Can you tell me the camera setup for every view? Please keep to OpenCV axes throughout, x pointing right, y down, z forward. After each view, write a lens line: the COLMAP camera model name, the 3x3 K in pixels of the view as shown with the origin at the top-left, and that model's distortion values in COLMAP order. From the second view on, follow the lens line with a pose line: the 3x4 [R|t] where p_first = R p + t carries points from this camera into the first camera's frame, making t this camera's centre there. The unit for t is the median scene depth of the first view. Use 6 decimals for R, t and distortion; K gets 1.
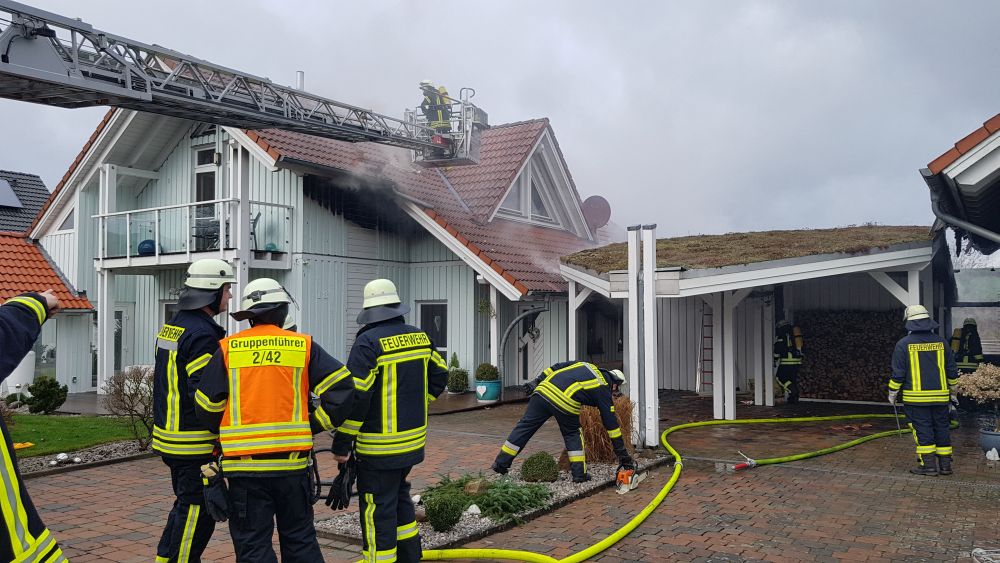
lens RADIAL K [[761.9, 0, 513.5], [0, 761.9, 287.8], [0, 0, 1]] dist [0.055203, -0.104099]
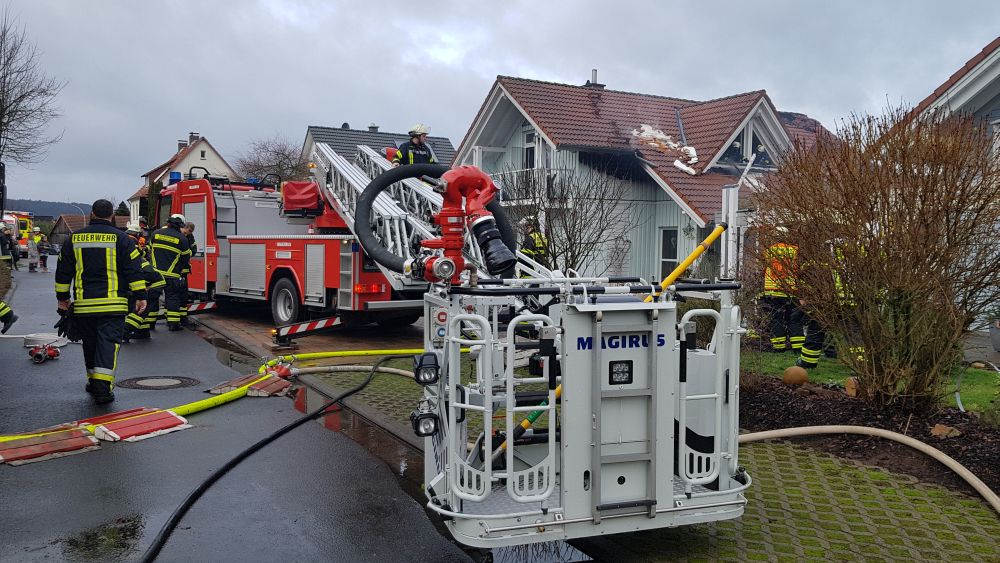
lens RADIAL K [[770.1, 0, 500.0], [0, 770.1, 281.5], [0, 0, 1]] dist [0.037079, -0.056438]
pose [[0.880802, 0.036483, -0.472077, 0.340575], [0.006919, 0.995929, 0.089877, -0.015268], [0.473434, -0.082431, 0.876964, -0.509993]]
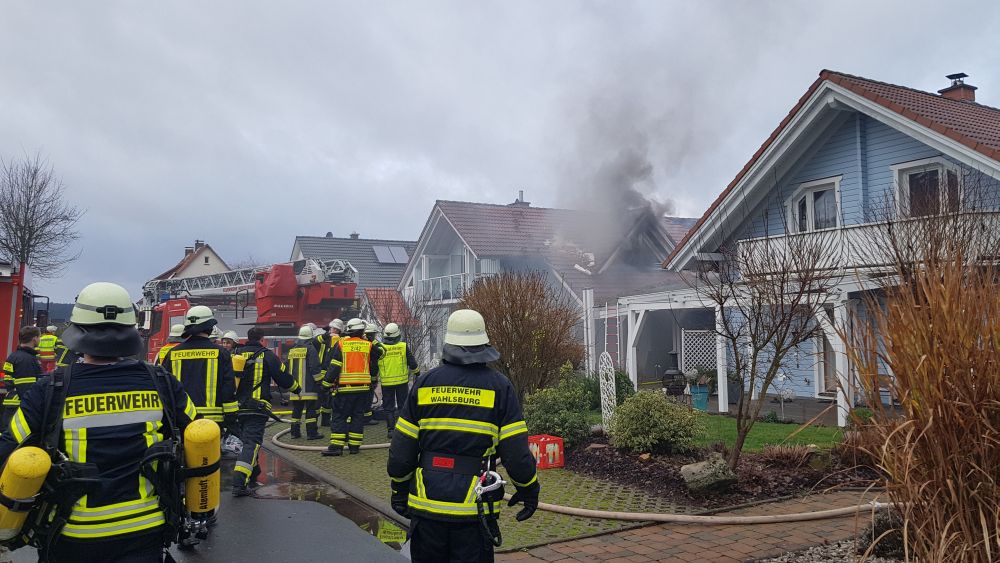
lens RADIAL K [[755.6, 0, 500.0], [0, 755.6, 281.5], [0, 0, 1]] dist [0.048733, -0.004151]
pose [[0.878433, -0.042337, -0.475986, 0.639285], [0.034442, 0.999086, -0.025302, -0.031133], [0.476623, 0.005832, 0.879089, -0.719165]]
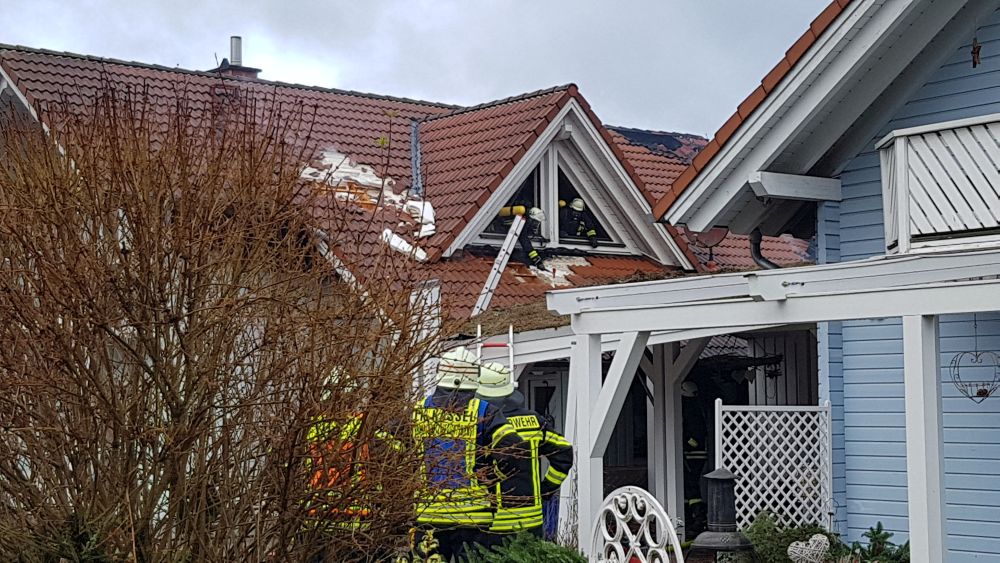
lens RADIAL K [[1678.6, 0, 518.8], [0, 1678.6, 281.6], [0, 0, 1]] dist [0.088578, -0.099122]
pose [[0.953453, -0.034306, -0.299583, 0.487768], [0.024608, 0.999046, -0.036086, -0.009971], [0.300536, 0.027035, 0.953387, -0.400372]]
